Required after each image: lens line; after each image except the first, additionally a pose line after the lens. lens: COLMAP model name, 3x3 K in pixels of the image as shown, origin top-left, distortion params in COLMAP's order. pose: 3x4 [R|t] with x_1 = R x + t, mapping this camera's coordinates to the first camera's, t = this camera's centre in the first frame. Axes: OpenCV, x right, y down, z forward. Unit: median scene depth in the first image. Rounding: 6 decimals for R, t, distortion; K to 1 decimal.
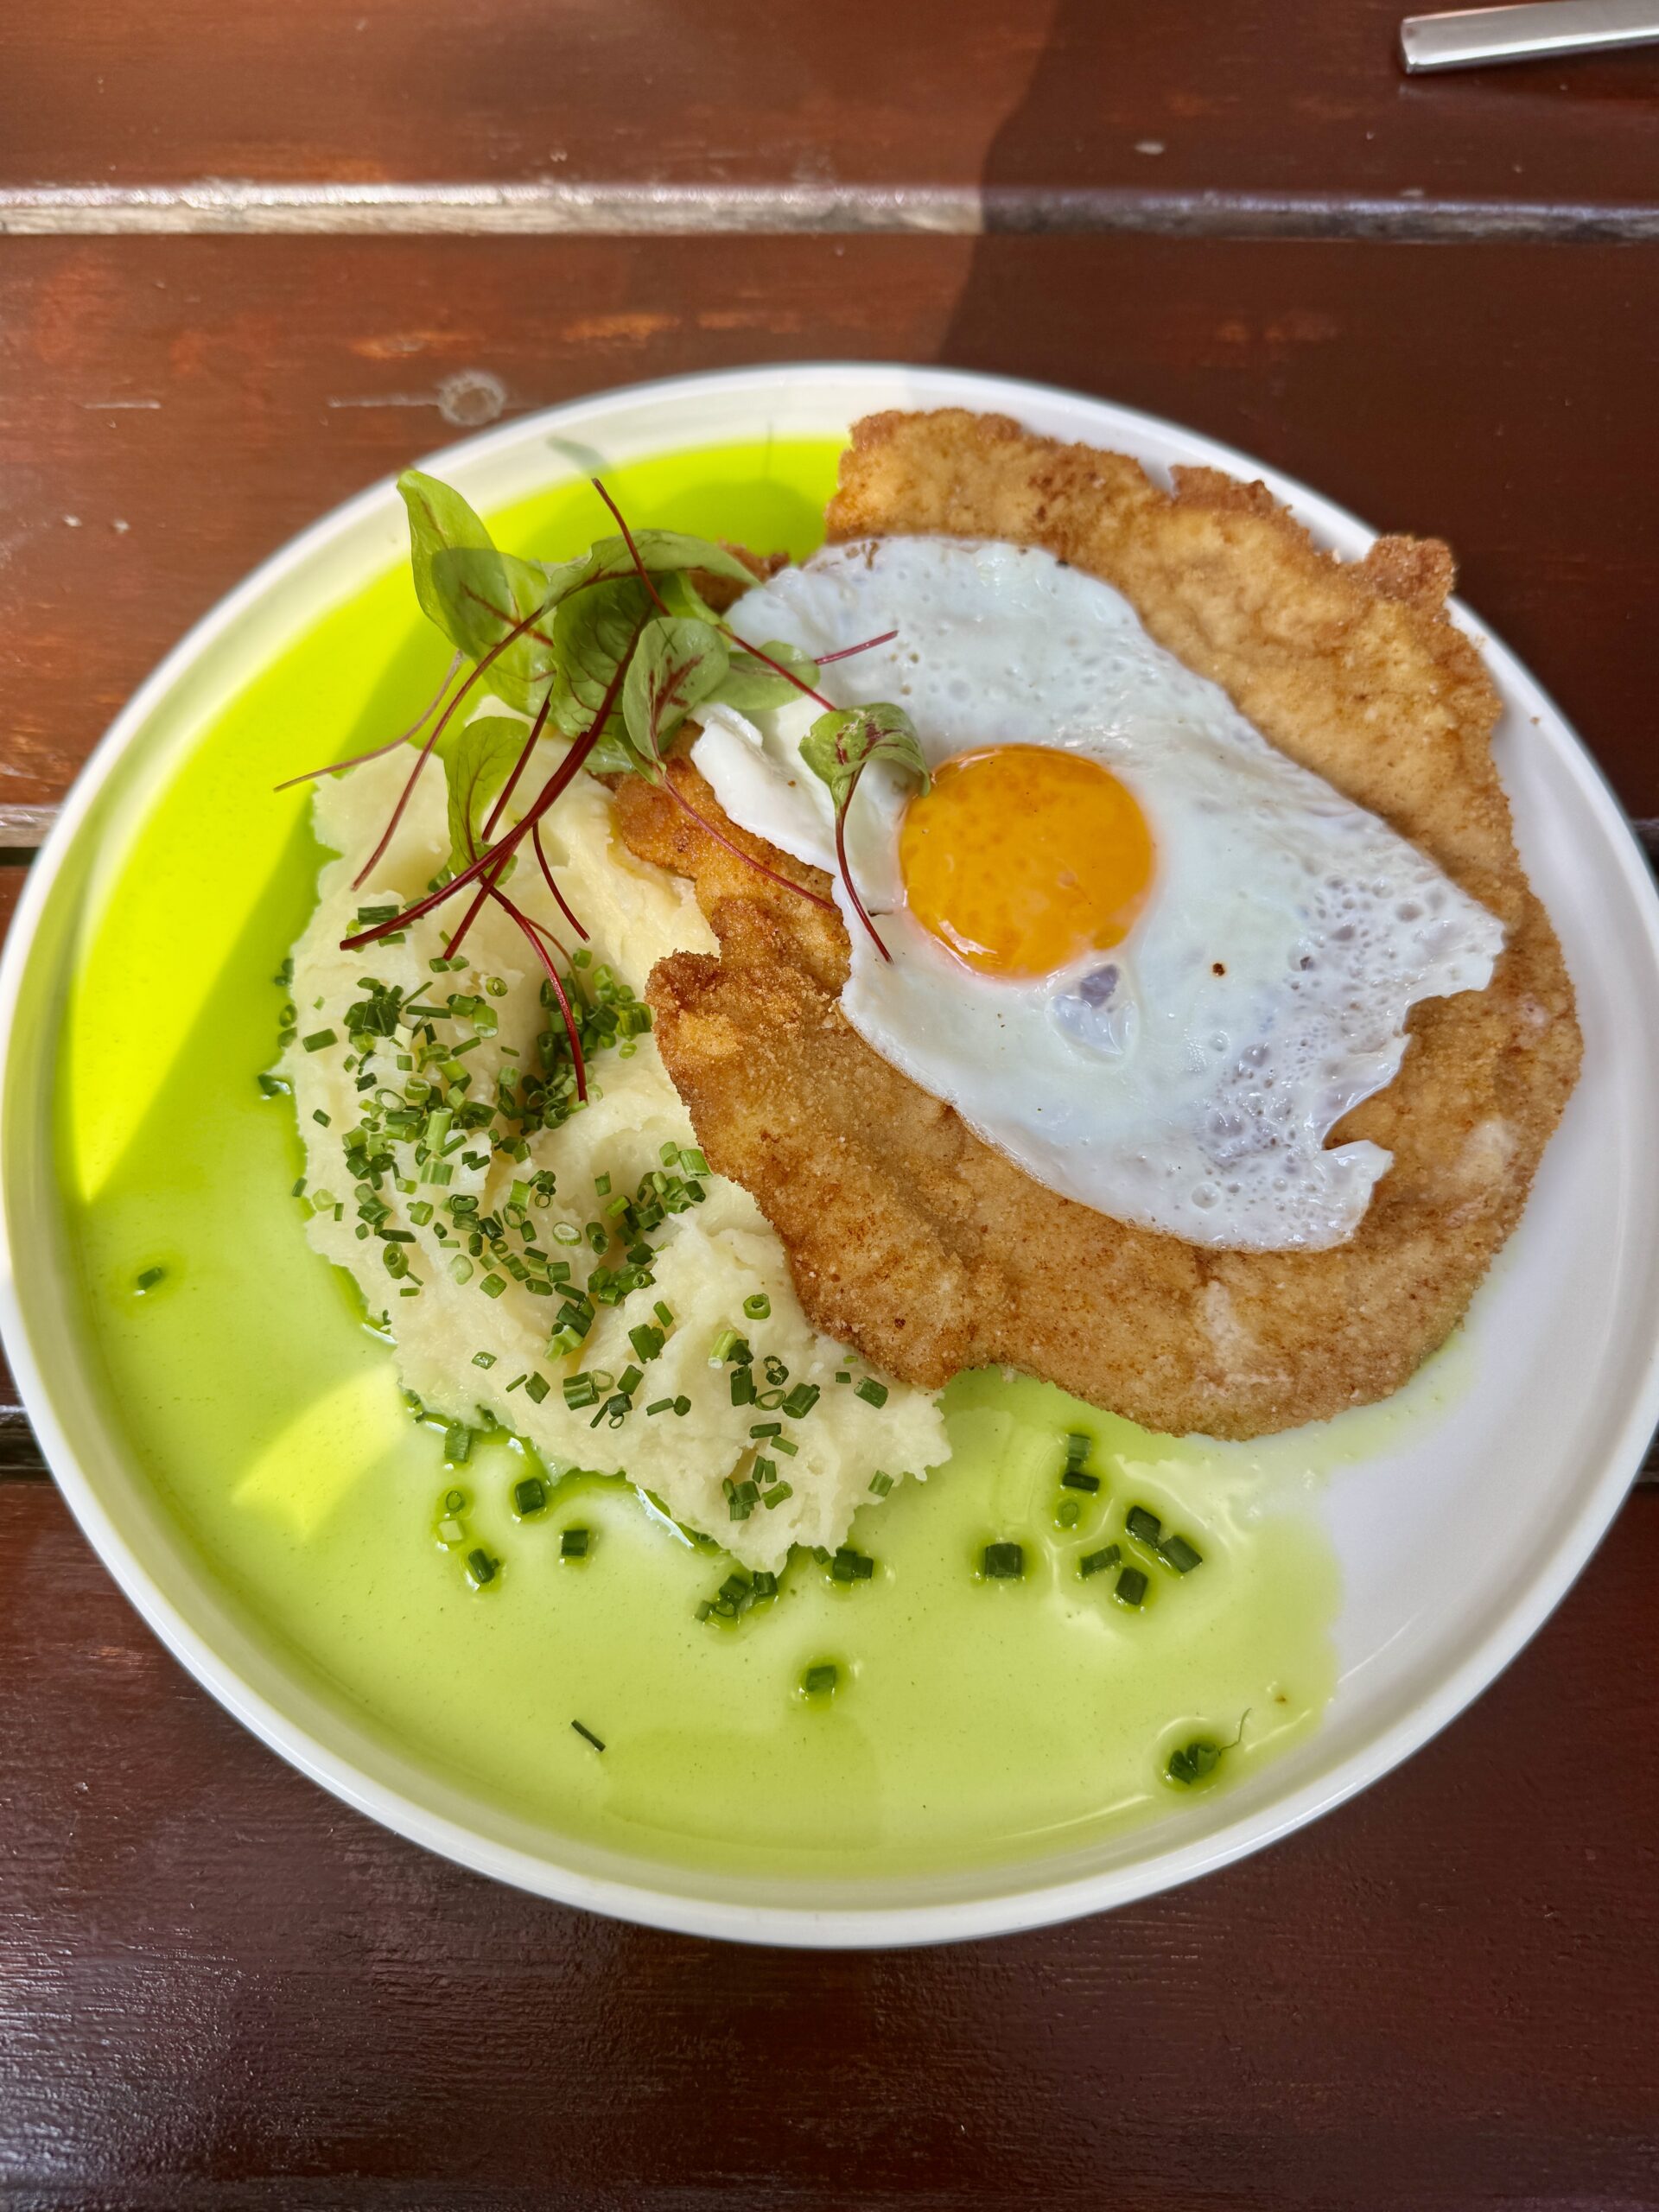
lens RADIAL K [[1558.6, 0, 732.1], [0, 1558.6, 1112.5], [0, 0, 1]] dist [0.152327, -0.314679]
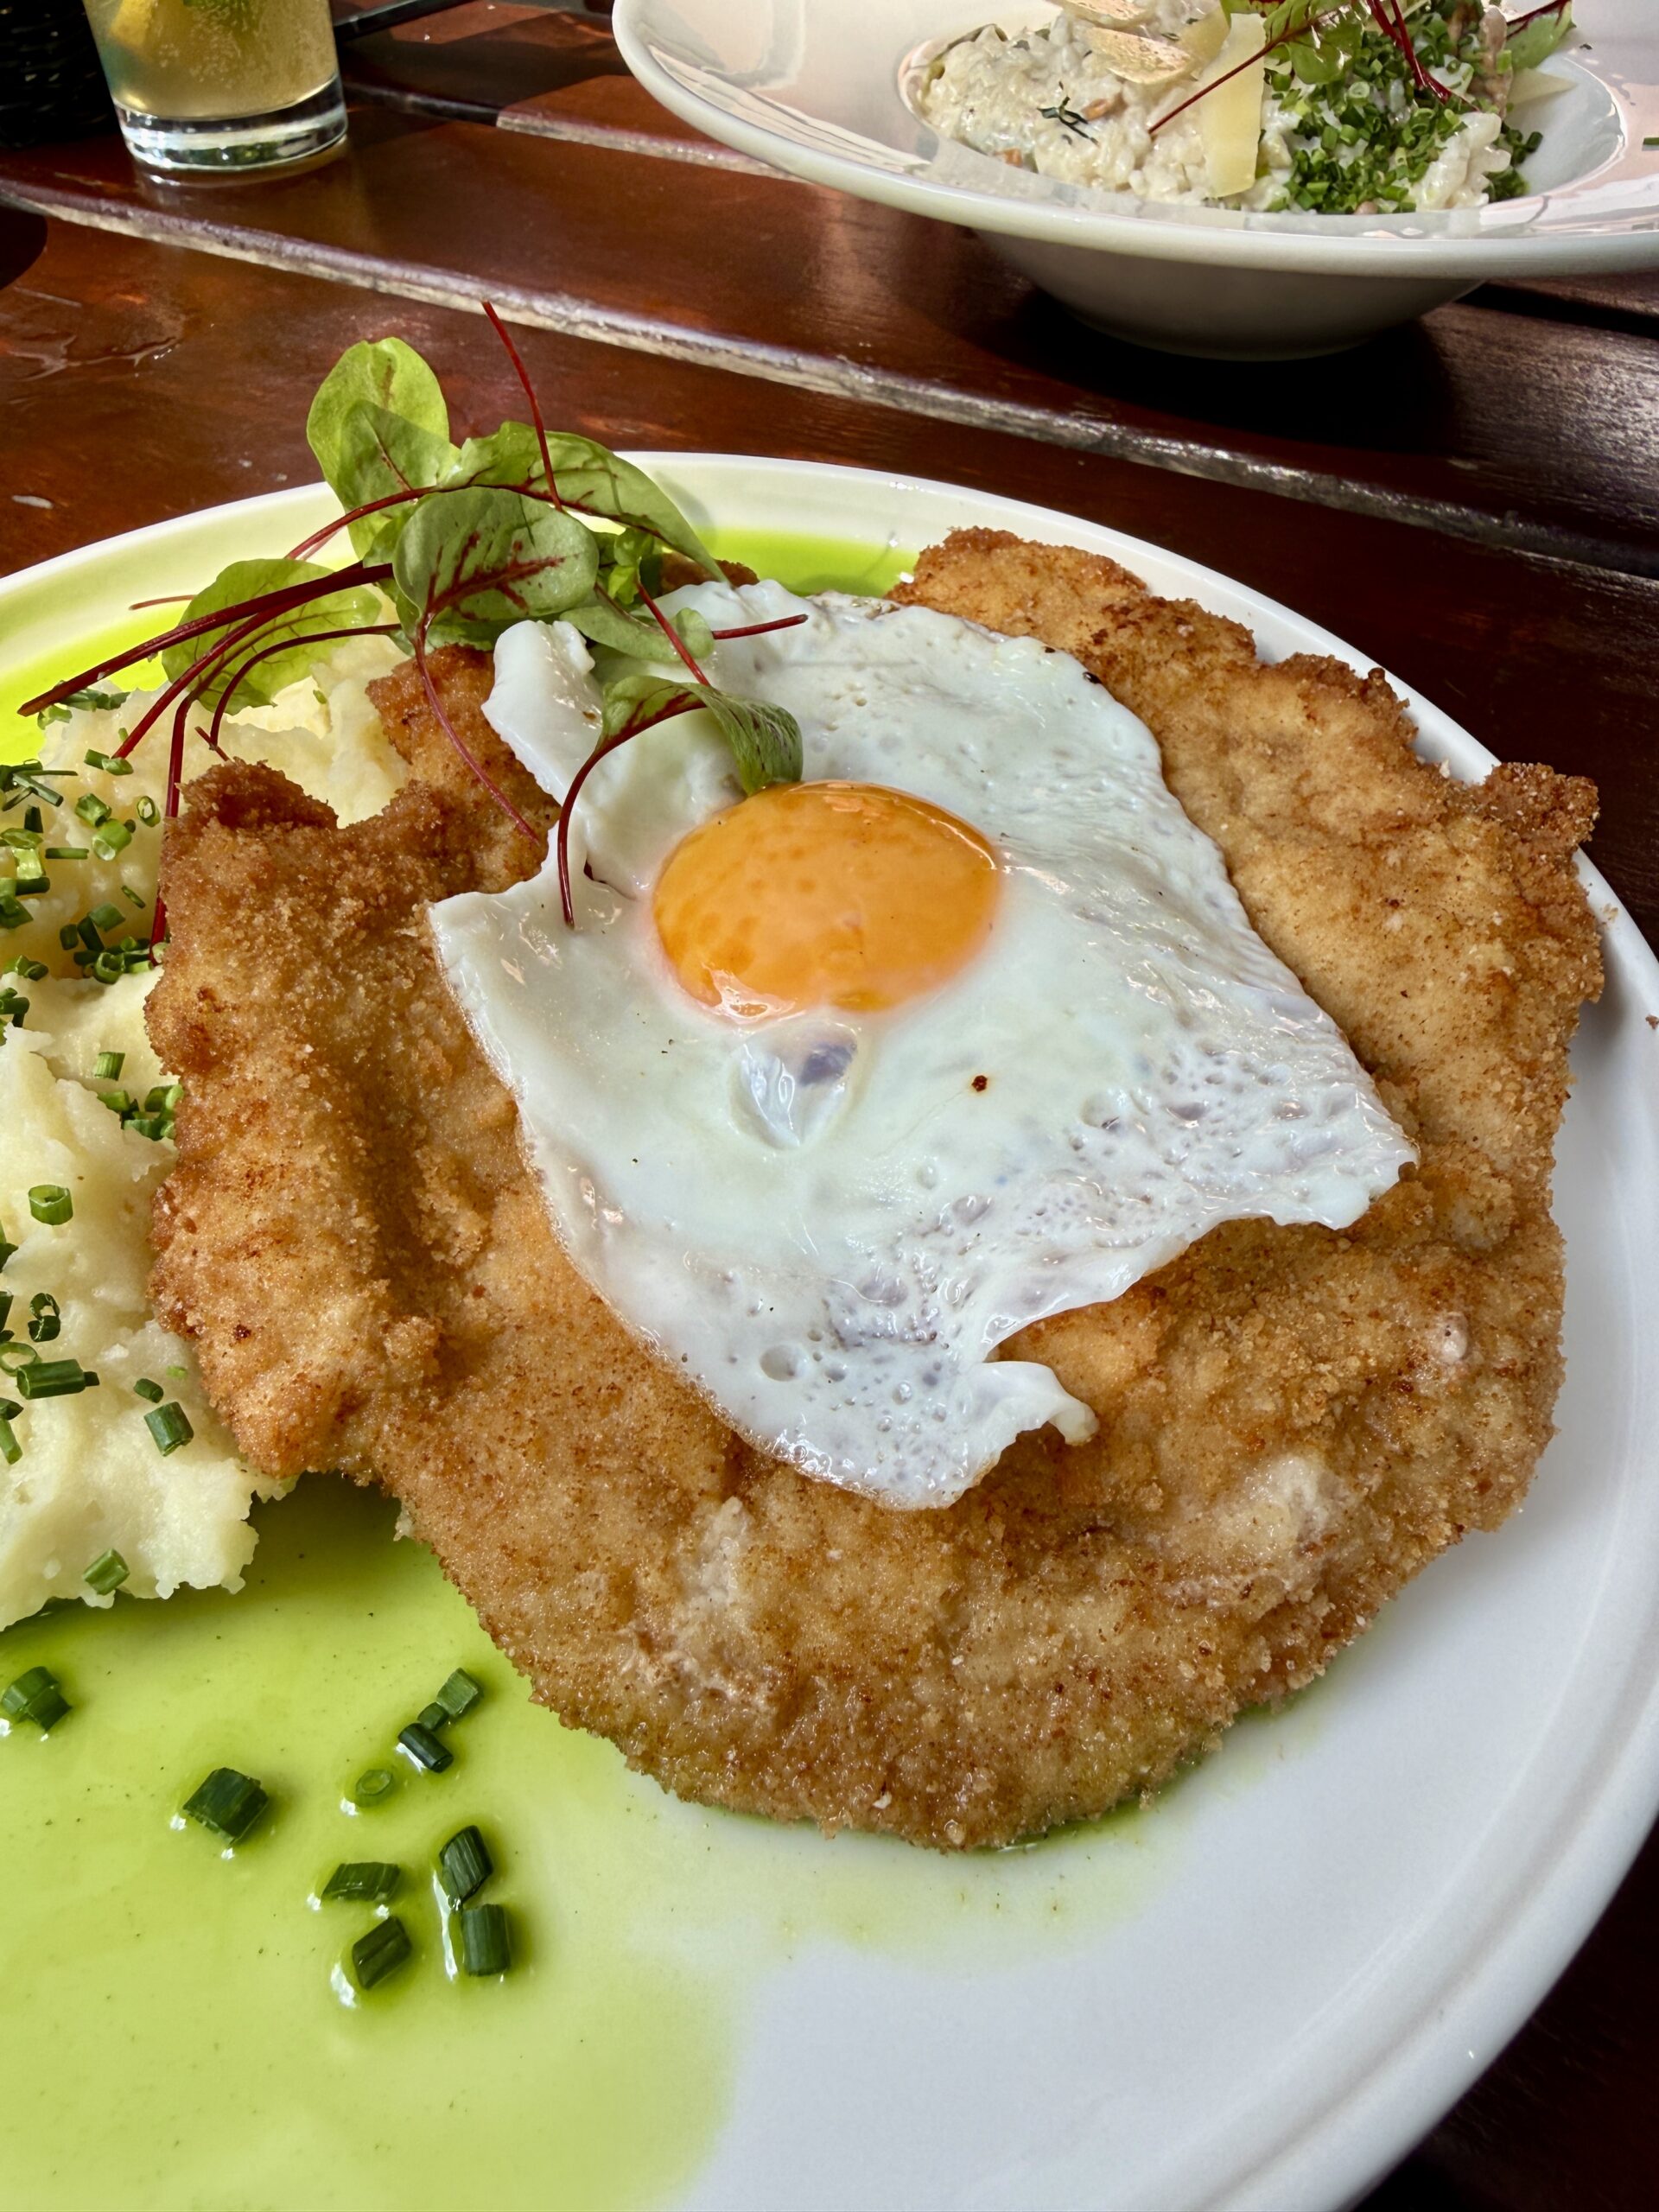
lens RADIAL K [[1453.4, 0, 829.5], [0, 1453.4, 1106.0], [0, 0, 1]] dist [-0.001169, -0.000684]
pose [[0.897290, 0.337823, -0.284157, 0.425930], [-0.410677, 0.874913, -0.256656, 0.099512], [0.161909, 0.346992, 0.923787, 0.427154]]
